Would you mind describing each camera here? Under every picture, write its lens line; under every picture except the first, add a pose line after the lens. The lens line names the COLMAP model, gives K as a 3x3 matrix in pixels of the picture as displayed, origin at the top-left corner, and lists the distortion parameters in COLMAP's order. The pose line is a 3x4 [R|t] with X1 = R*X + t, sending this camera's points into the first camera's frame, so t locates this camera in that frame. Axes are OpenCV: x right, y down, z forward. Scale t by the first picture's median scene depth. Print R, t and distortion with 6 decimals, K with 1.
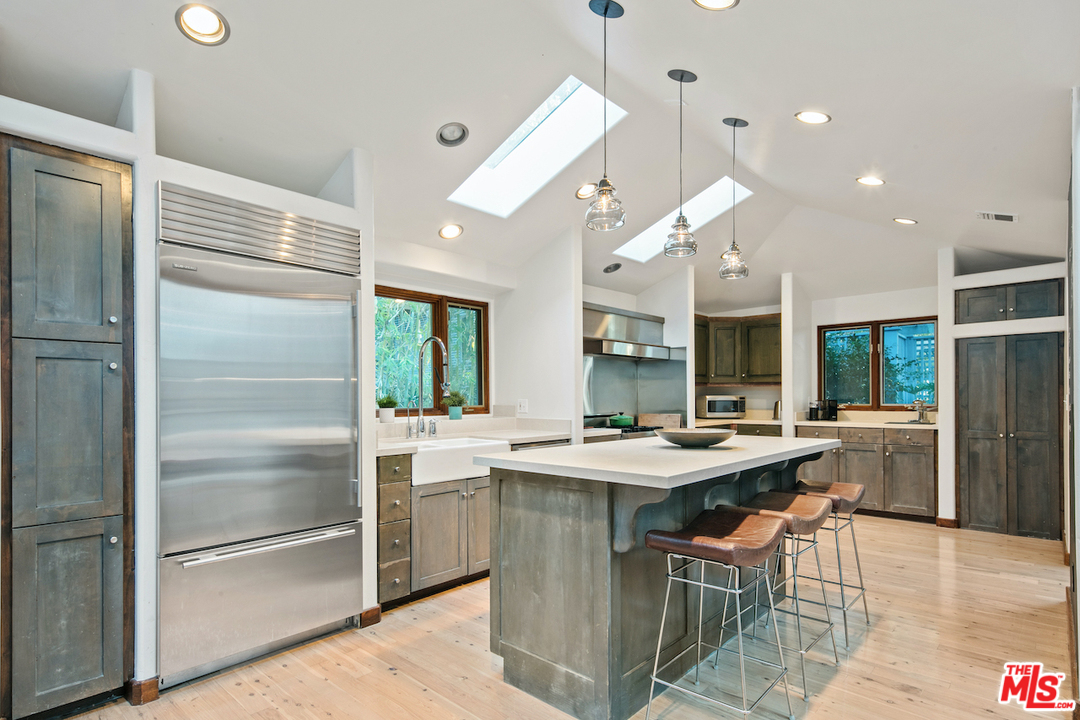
lens RADIAL K [[547.3, 0, 530.6], [0, 547.3, 395.4], [0, 0, 1]] dist [0.002276, -0.001077]
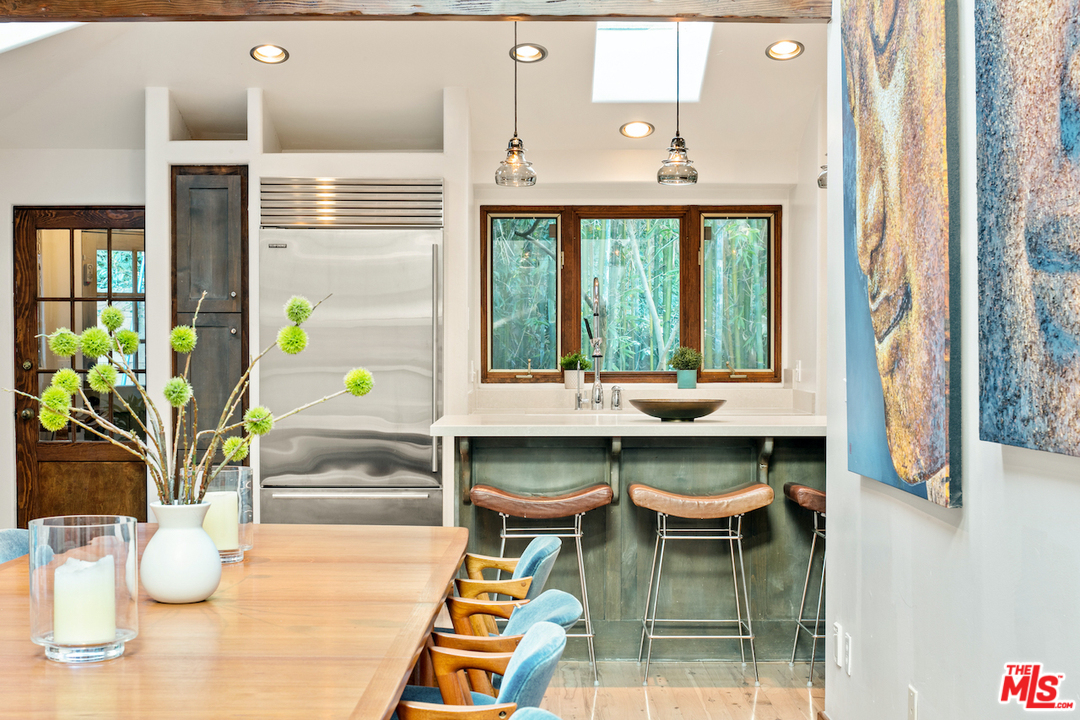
lens RADIAL K [[1558.9, 0, 537.5], [0, 1558.9, 359.4], [0, 0, 1]] dist [-0.033275, 0.000000]
pose [[0.690830, 0.007879, -0.722974, 1.300020], [-0.001259, 0.999952, 0.009694, -0.013567], [0.723016, -0.005786, 0.690807, -0.545539]]
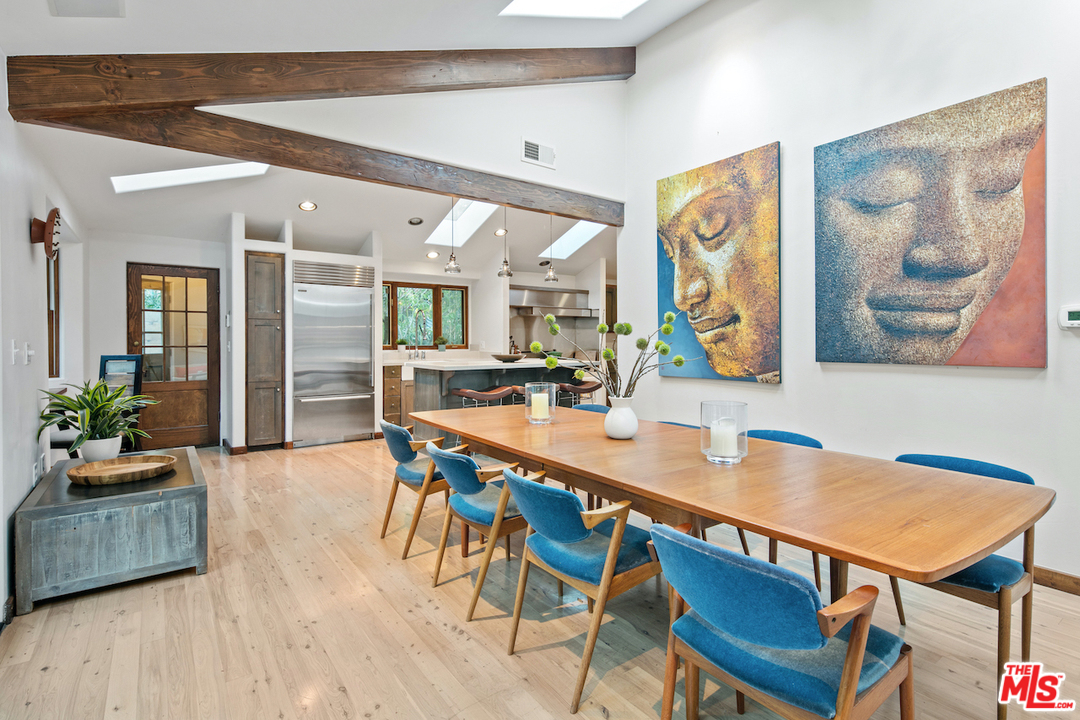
lens RADIAL K [[523.3, 0, 540.9], [0, 523.3, 342.5], [0, 0, 1]] dist [0.013300, 0.000093]
pose [[0.983379, 0.006290, -0.181455, 0.589963], [-0.004946, 0.999957, 0.007861, -0.003411], [0.181496, -0.006832, 0.983368, -0.787849]]
